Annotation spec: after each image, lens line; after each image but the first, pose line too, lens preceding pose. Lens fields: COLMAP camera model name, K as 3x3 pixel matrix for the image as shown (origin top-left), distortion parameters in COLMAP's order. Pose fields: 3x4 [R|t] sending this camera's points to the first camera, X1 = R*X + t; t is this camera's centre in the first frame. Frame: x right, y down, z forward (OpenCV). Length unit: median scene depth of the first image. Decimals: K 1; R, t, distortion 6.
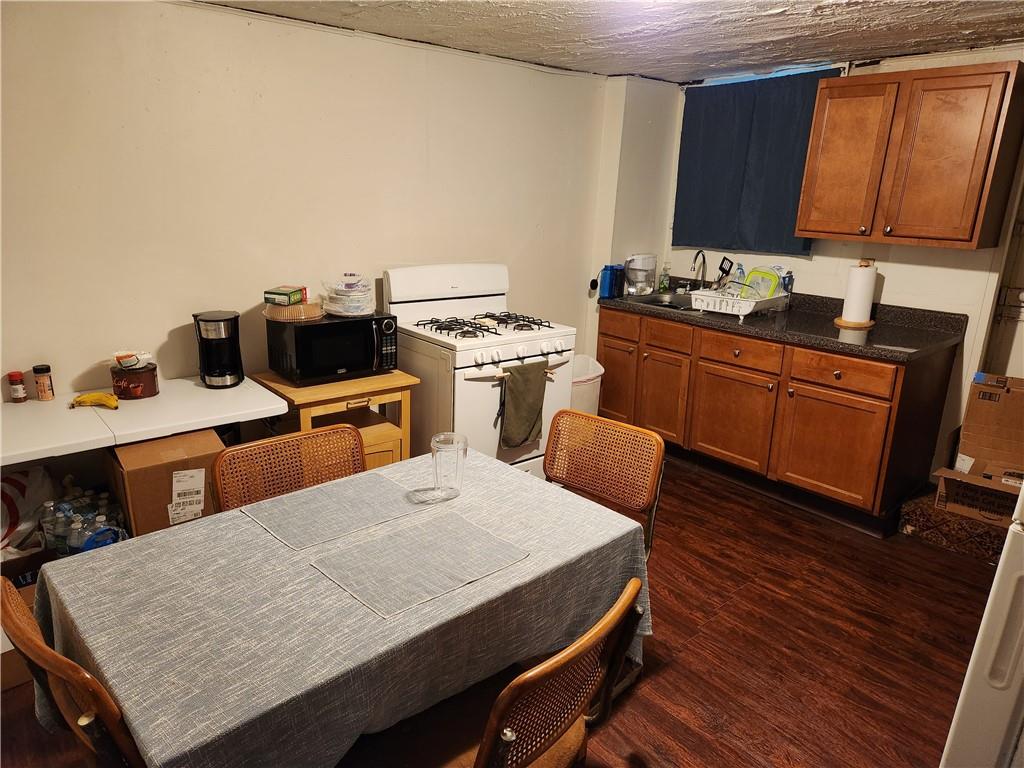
lens RADIAL K [[679.7, 0, 510.9], [0, 679.7, 400.2], [0, 0, 1]] dist [0.003605, 0.000269]
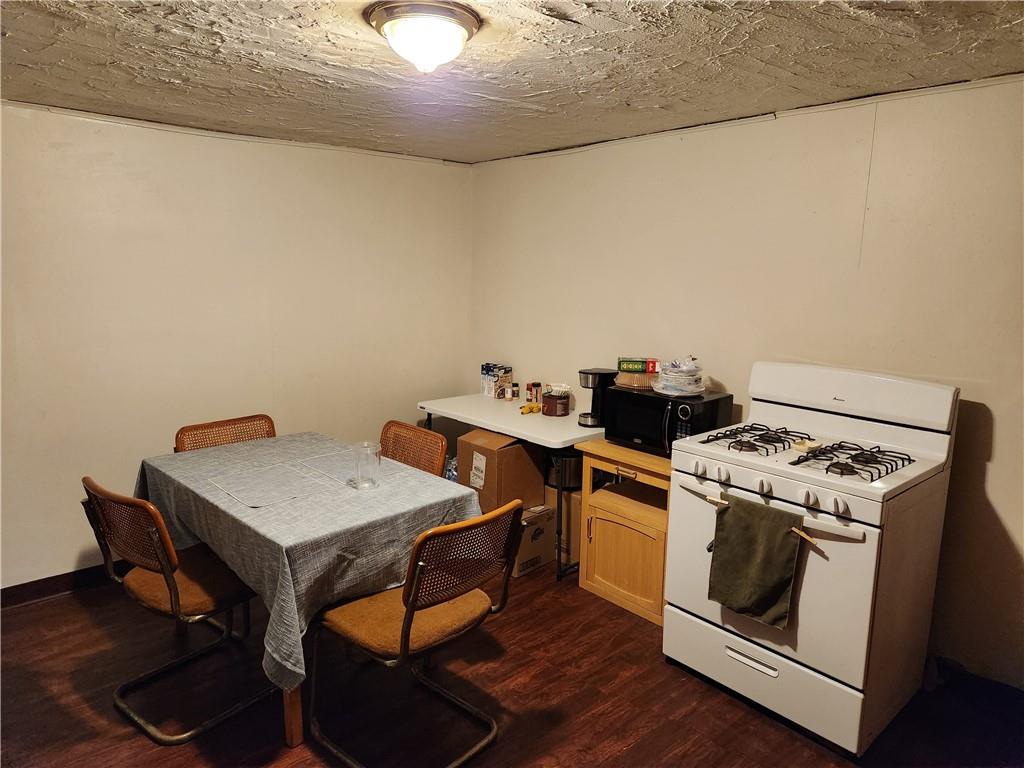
lens RADIAL K [[679.3, 0, 512.0], [0, 679.3, 384.0], [0, 0, 1]] dist [0.082948, 0.000182]
pose [[0.029244, 0.140512, -0.989647, 0.781178], [-0.310486, 0.942373, 0.124625, -0.198542], [0.950128, 0.303627, 0.071186, 0.728676]]
